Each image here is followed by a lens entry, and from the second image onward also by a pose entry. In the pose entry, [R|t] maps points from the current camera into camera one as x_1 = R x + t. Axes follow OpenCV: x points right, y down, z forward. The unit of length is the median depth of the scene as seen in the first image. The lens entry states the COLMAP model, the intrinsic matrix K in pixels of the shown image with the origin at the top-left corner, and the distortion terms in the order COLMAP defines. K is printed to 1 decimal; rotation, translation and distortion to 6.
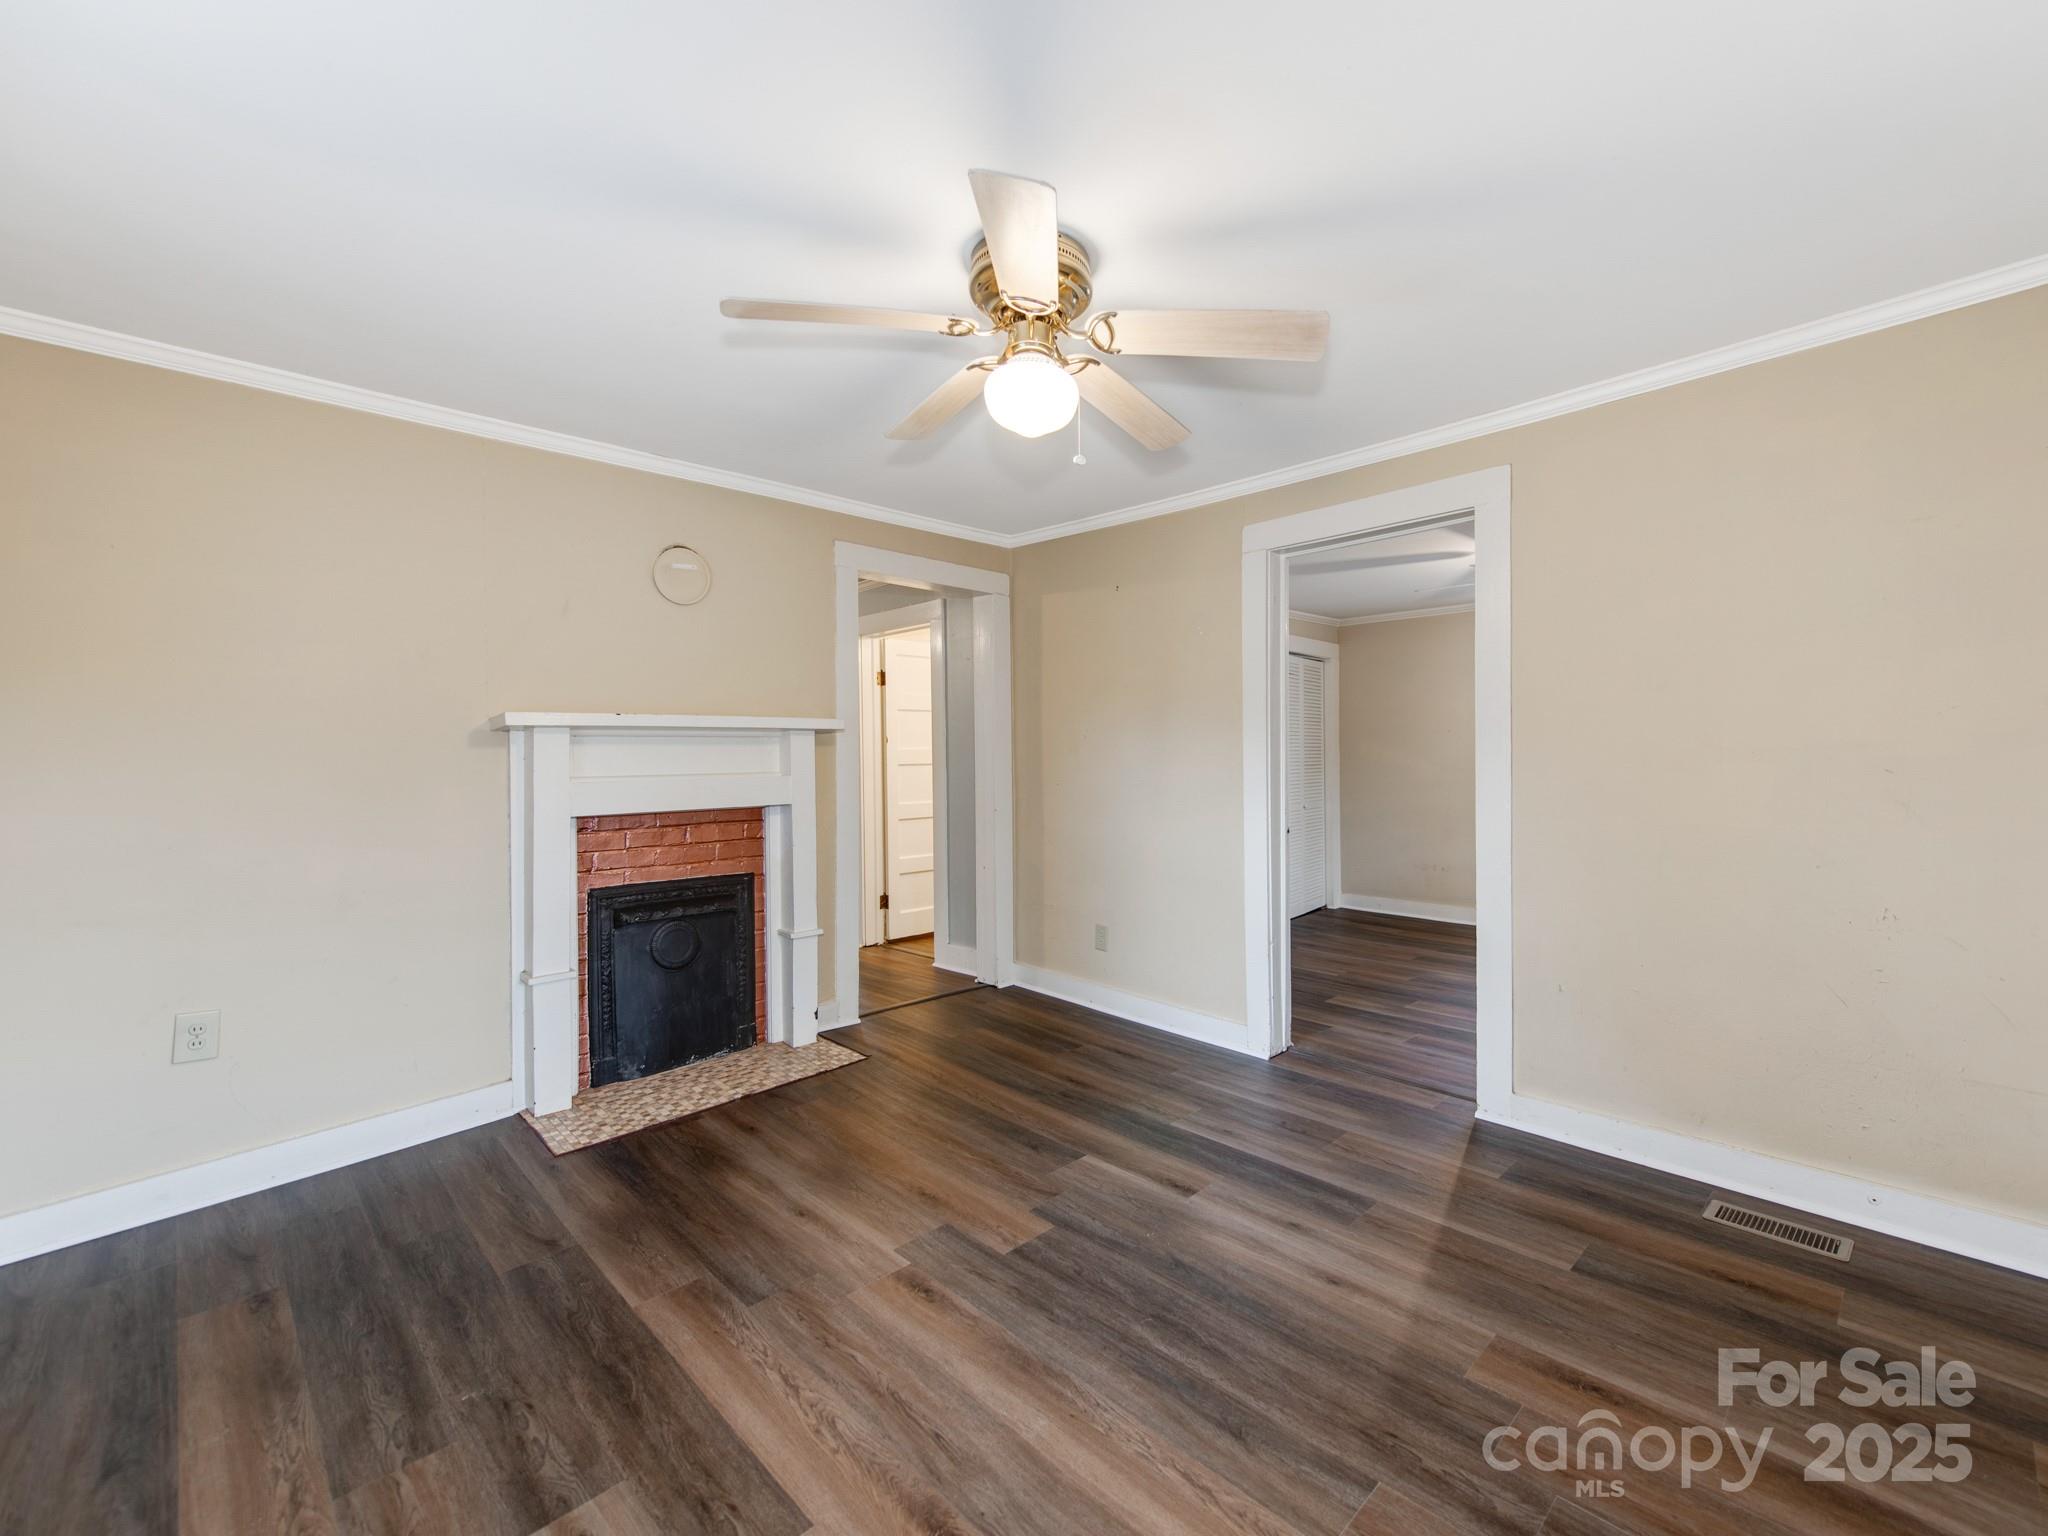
lens RADIAL K [[861.9, 0, 1024.0], [0, 861.9, 768.0], [0, 0, 1]] dist [0.025244, -0.000278]
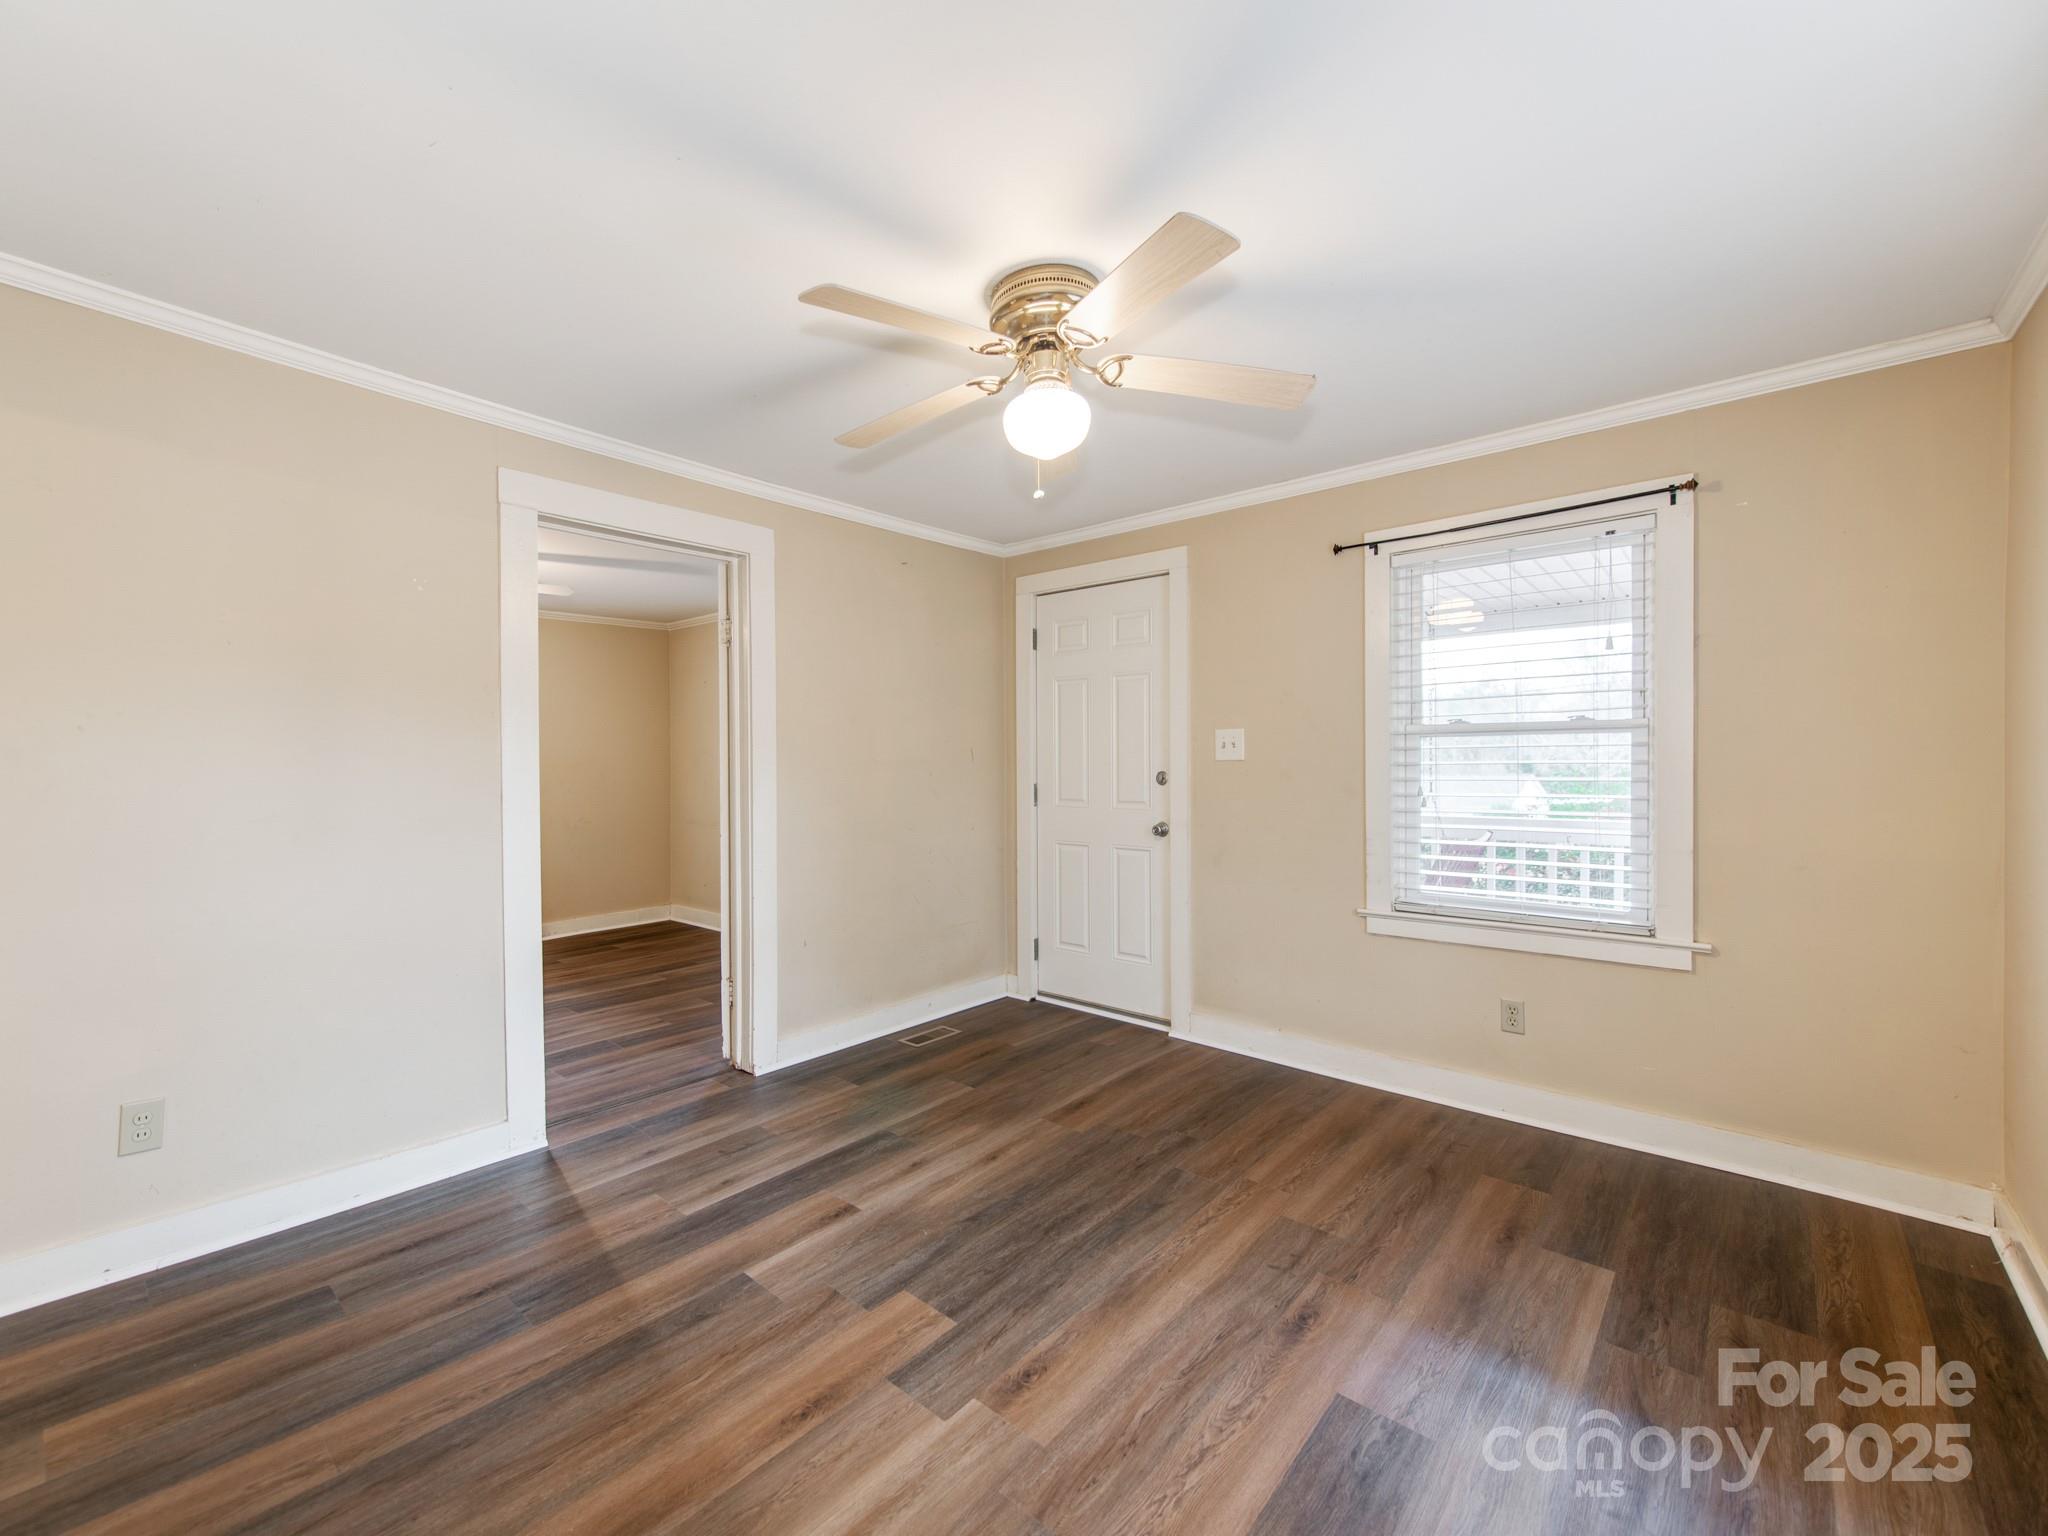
lens RADIAL K [[891.3, 0, 1024.0], [0, 891.3, 768.0], [0, 0, 1]] dist [0.025048, -0.000234]
pose [[-0.107124, -0.000318, 0.994246, -0.893065], [0.022786, 0.999737, 0.002775, -0.006527], [-0.993985, 0.022953, -0.107088, 0.963883]]
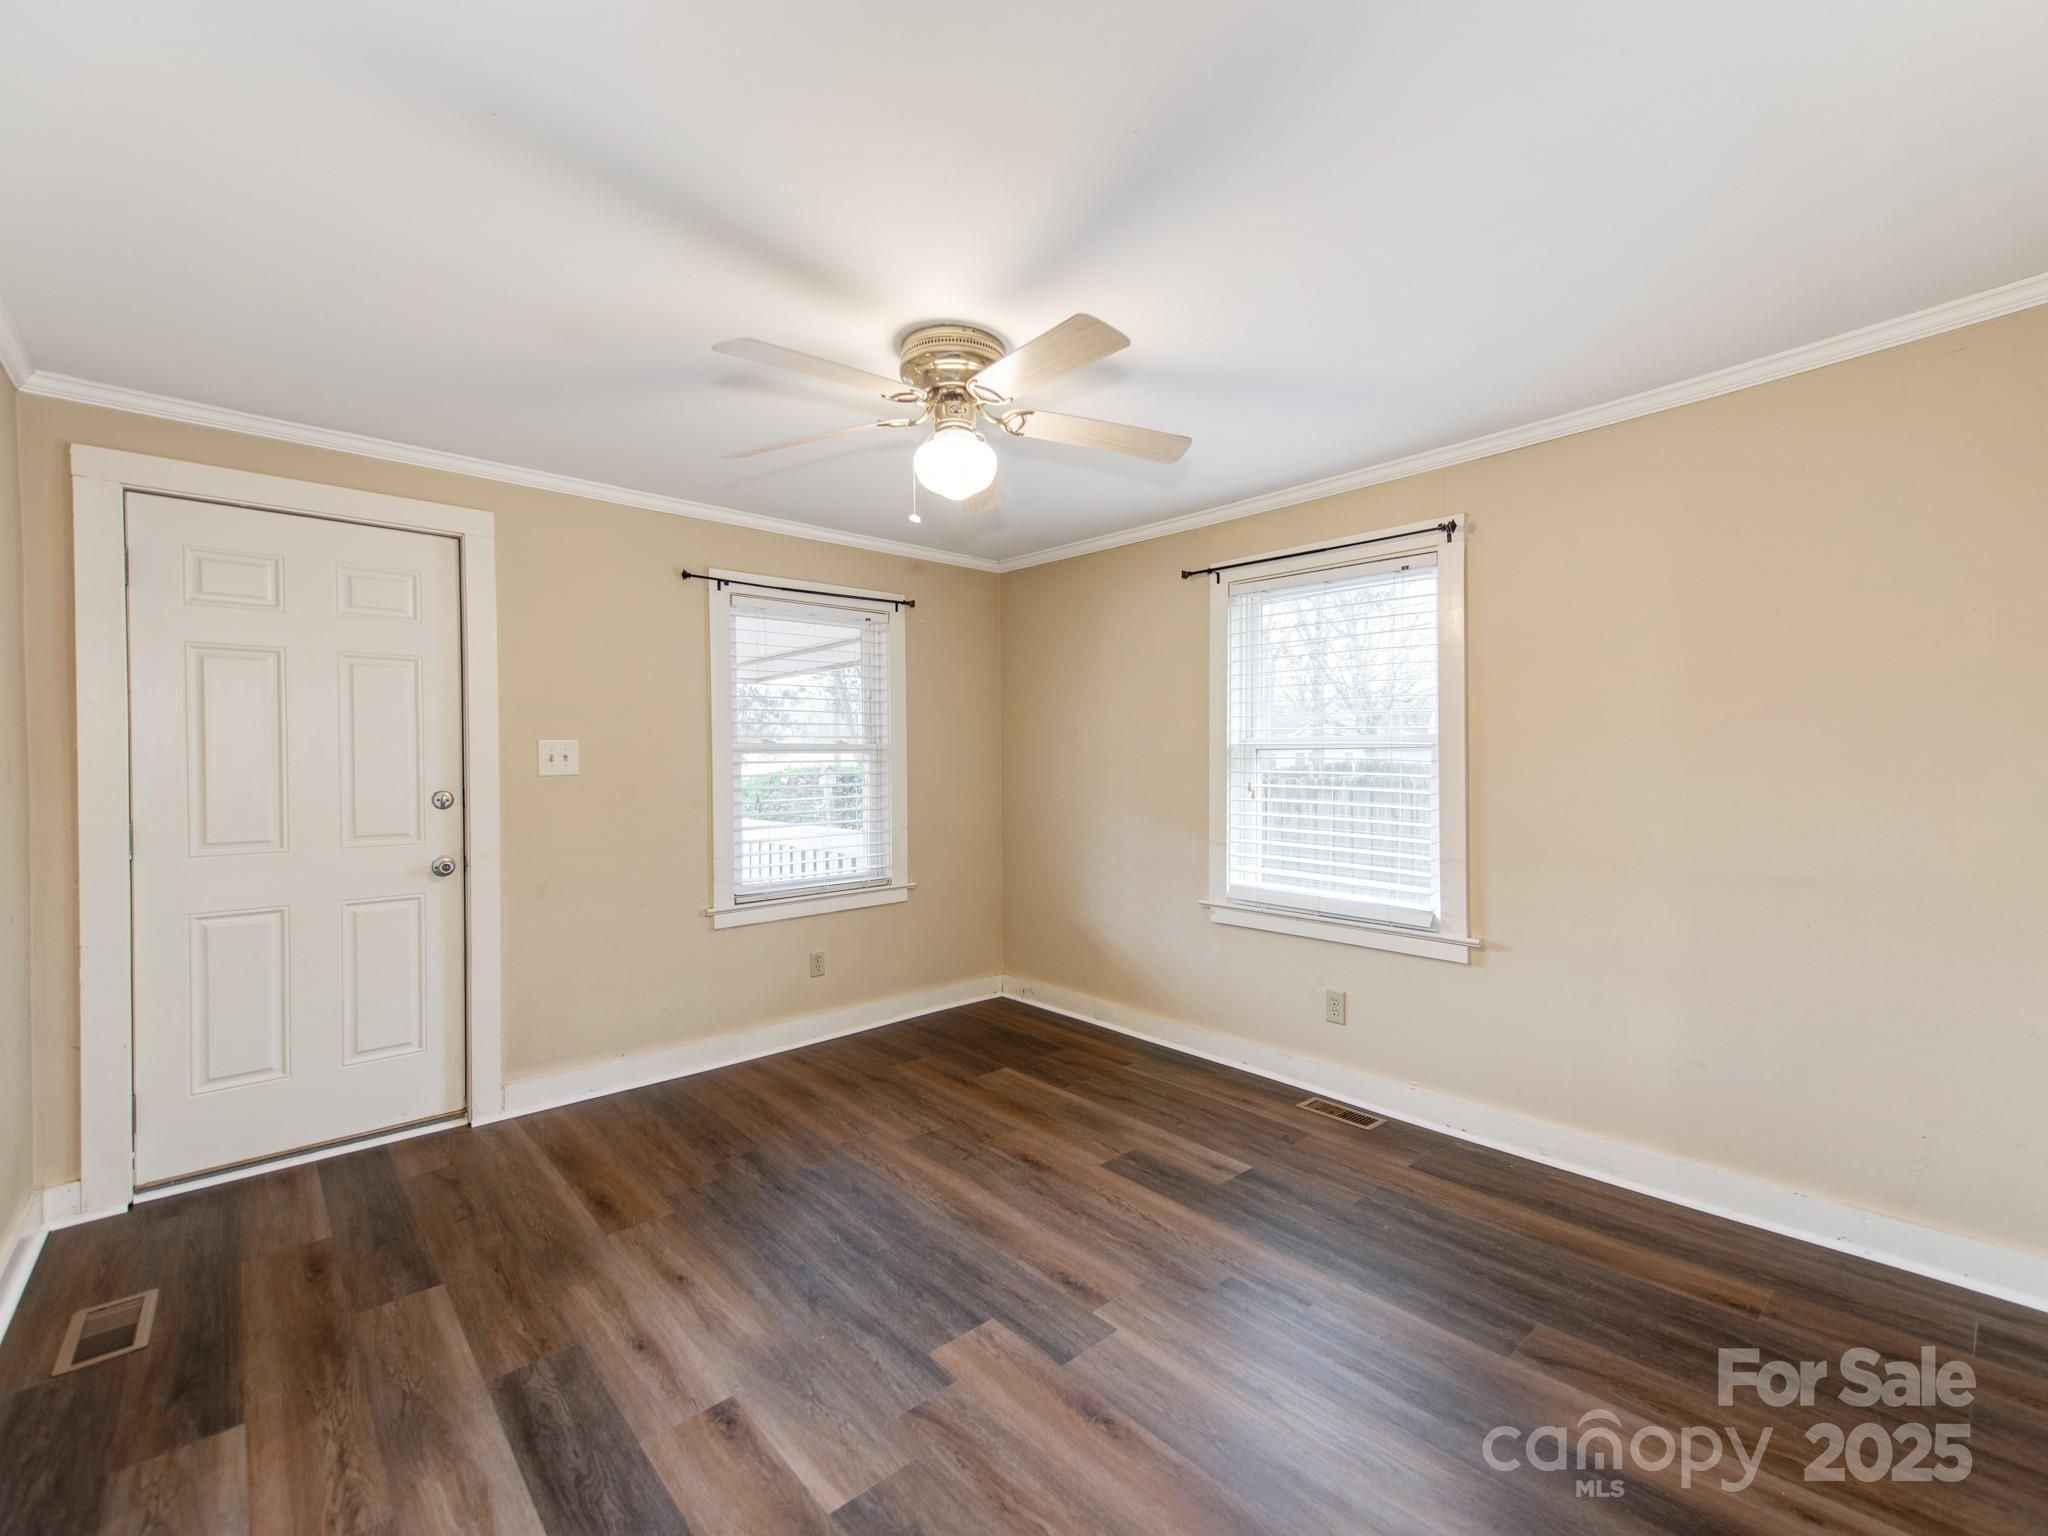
lens RADIAL K [[844.3, 0, 1032.3], [0, 844.3, 763.4], [0, 0, 1]] dist [0.014100, -0.000586]
pose [[-0.999806, 0.017044, 0.009883, -0.079182], [0.017212, 0.999703, 0.017244, -0.037092], [-0.009587, 0.017411, -0.999802, 1.784661]]
